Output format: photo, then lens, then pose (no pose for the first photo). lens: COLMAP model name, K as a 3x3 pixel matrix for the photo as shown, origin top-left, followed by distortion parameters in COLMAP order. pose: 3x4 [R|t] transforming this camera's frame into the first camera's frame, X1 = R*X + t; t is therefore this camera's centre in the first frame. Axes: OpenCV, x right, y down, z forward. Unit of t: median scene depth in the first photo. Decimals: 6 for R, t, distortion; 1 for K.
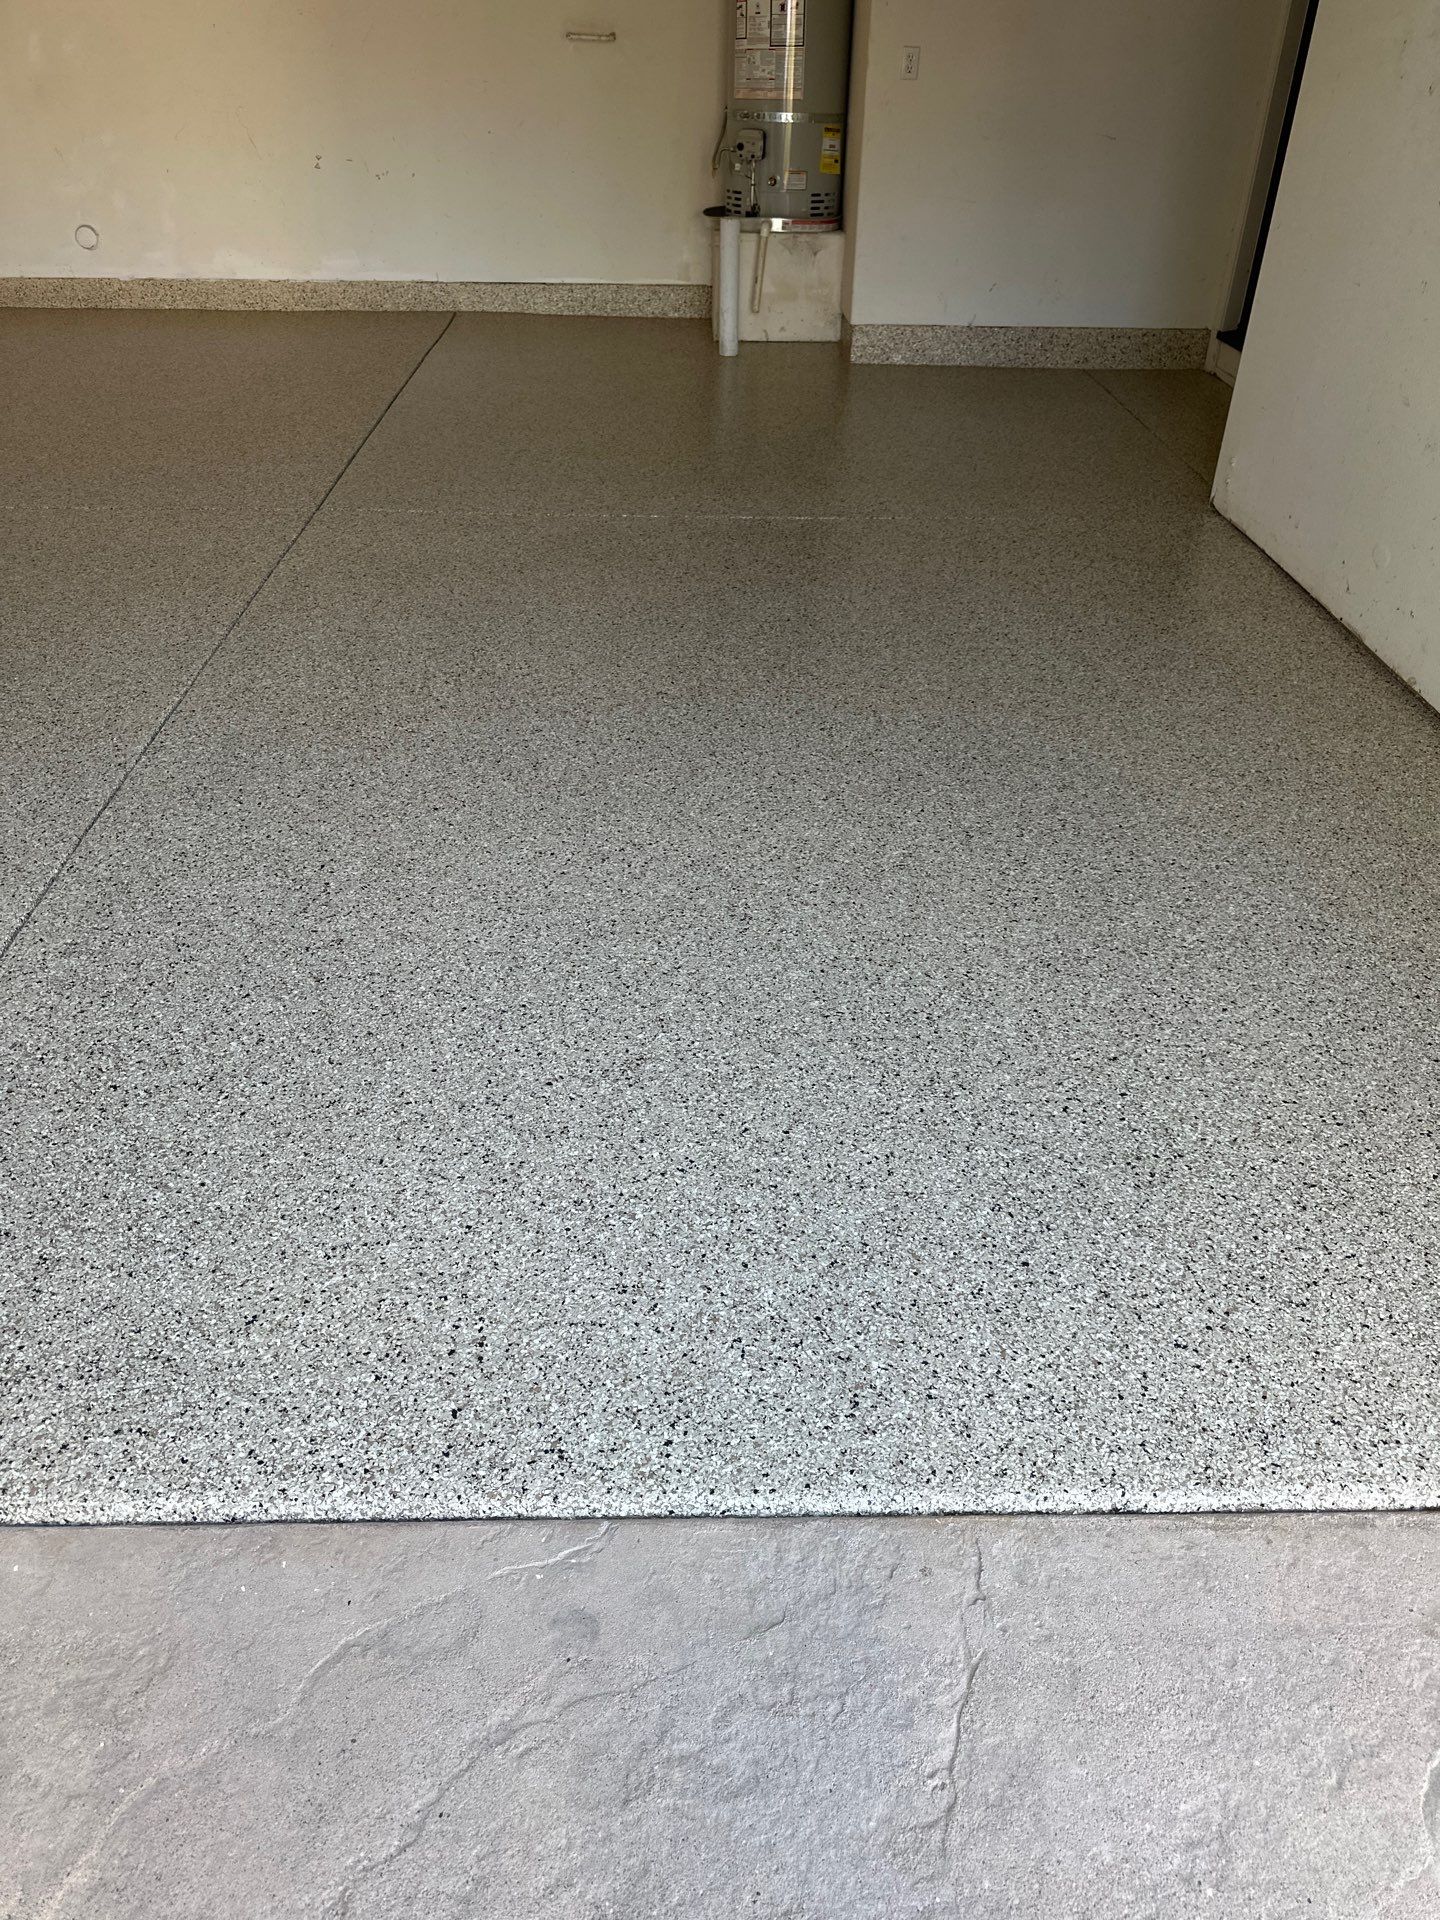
lens RADIAL K [[1368.5, 0, 717.9], [0, 1368.5, 972.2], [0, 0, 1]] dist [0.037374, -0.045277]
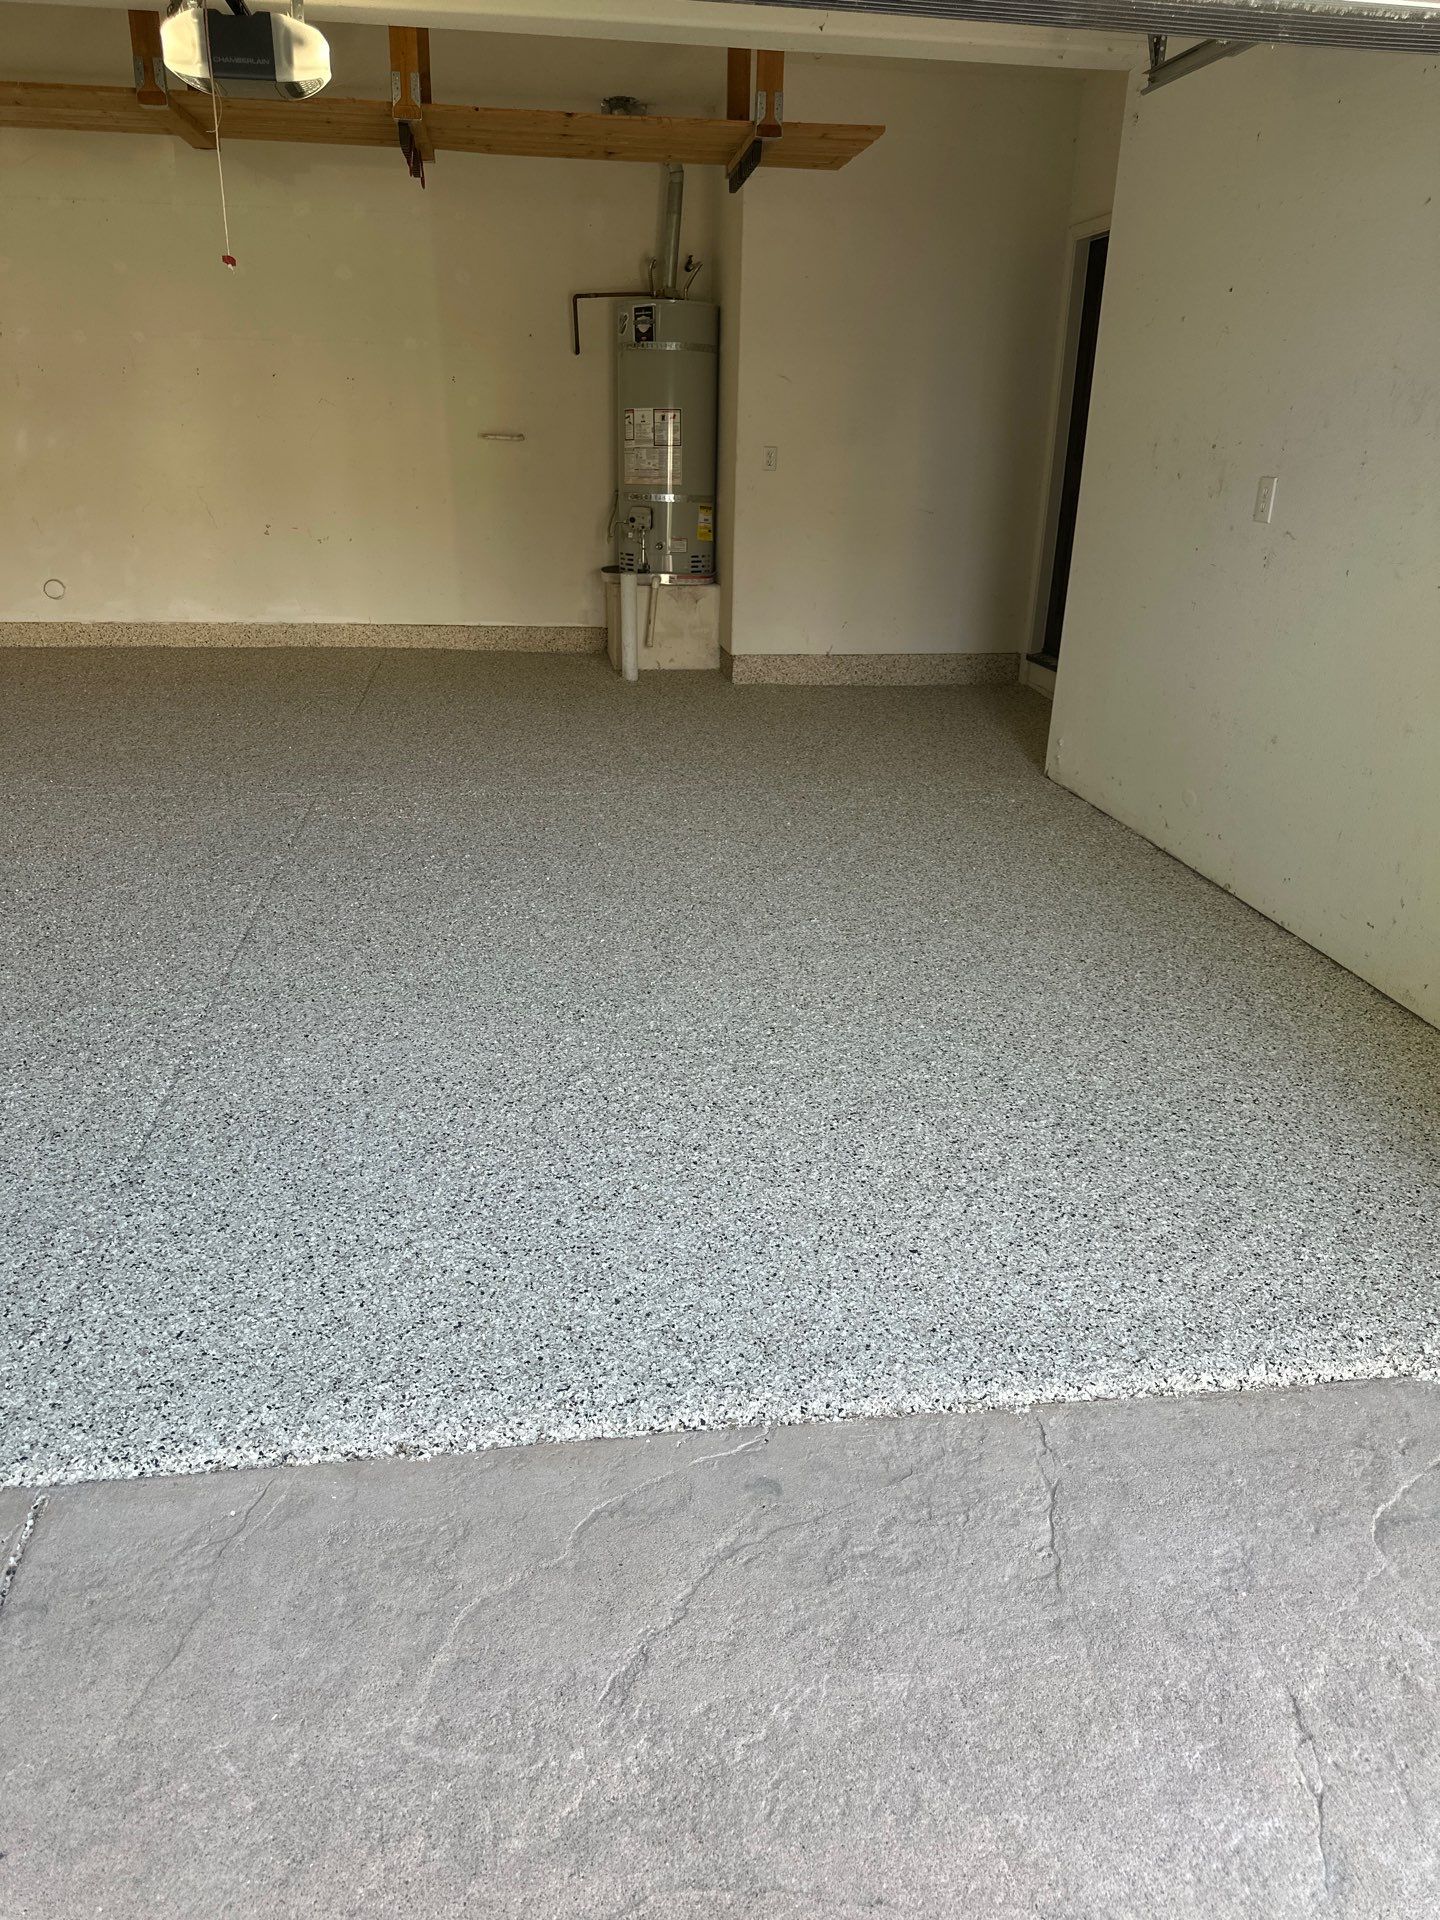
lens RADIAL K [[1368.5, 0, 722.0], [0, 1368.5, 974.2], [0, 0, 1]] dist [0.037374, -0.045277]
pose [[0.991937, -0.037124, 0.121176, -0.278430], [0.063202, 0.973660, -0.219068, 0.269130], [-0.109851, 0.224960, 0.968156, -0.397418]]
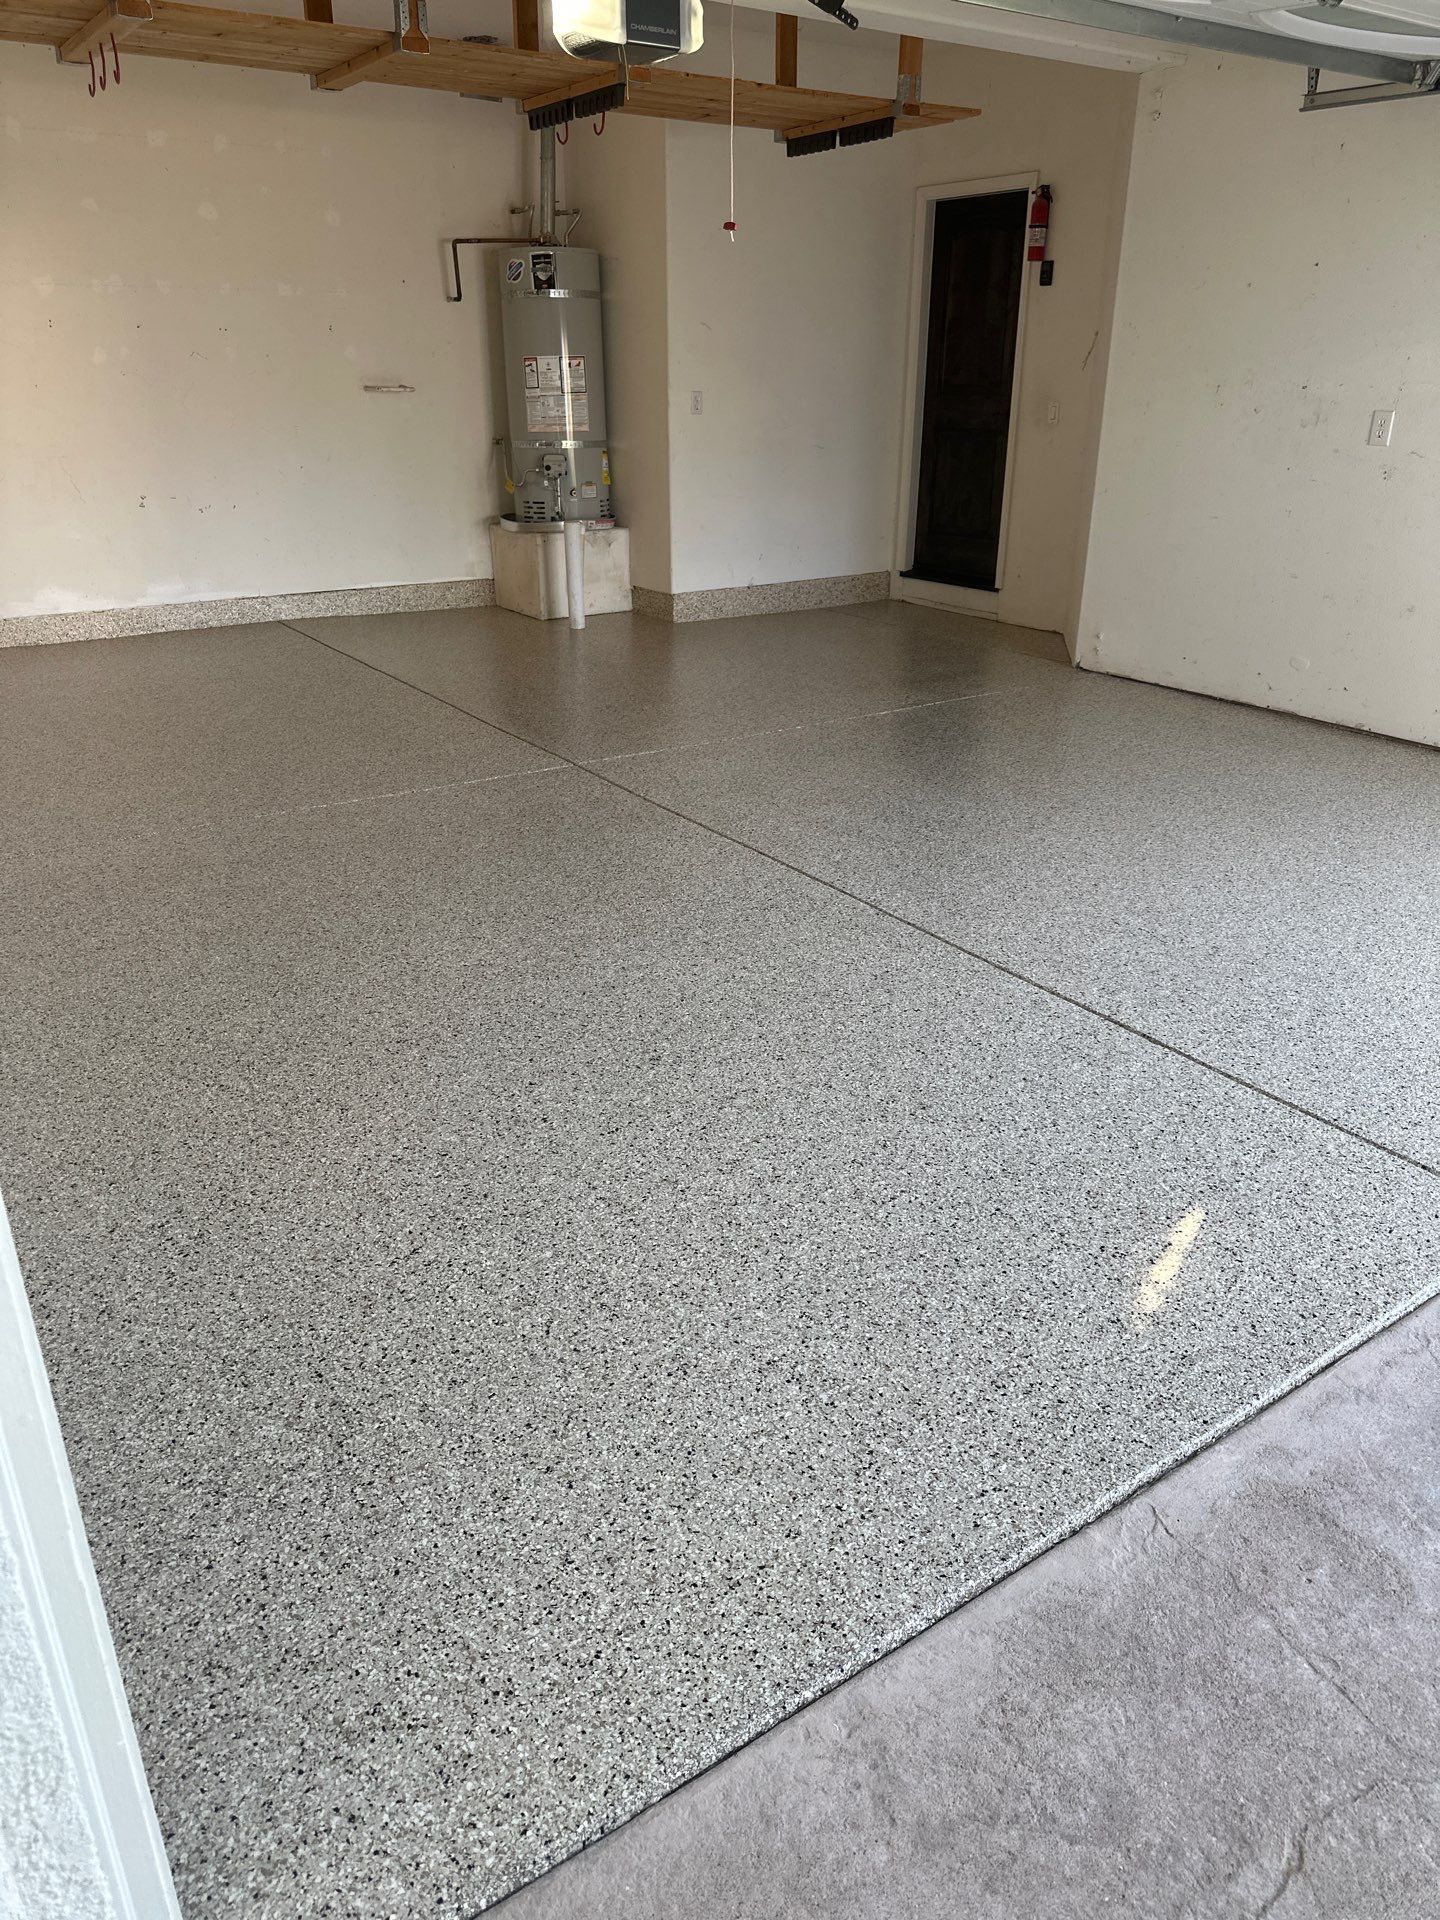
lens RADIAL K [[1368.5, 0, 729.8], [0, 1368.5, 967.5], [0, 0, 1]] dist [0.037374, -0.045277]
pose [[0.821721, -0.237523, 0.518032, -2.436621], [0.328549, 0.940182, -0.090073, -0.067955], [-0.465650, 0.244213, 0.850605, -0.037768]]
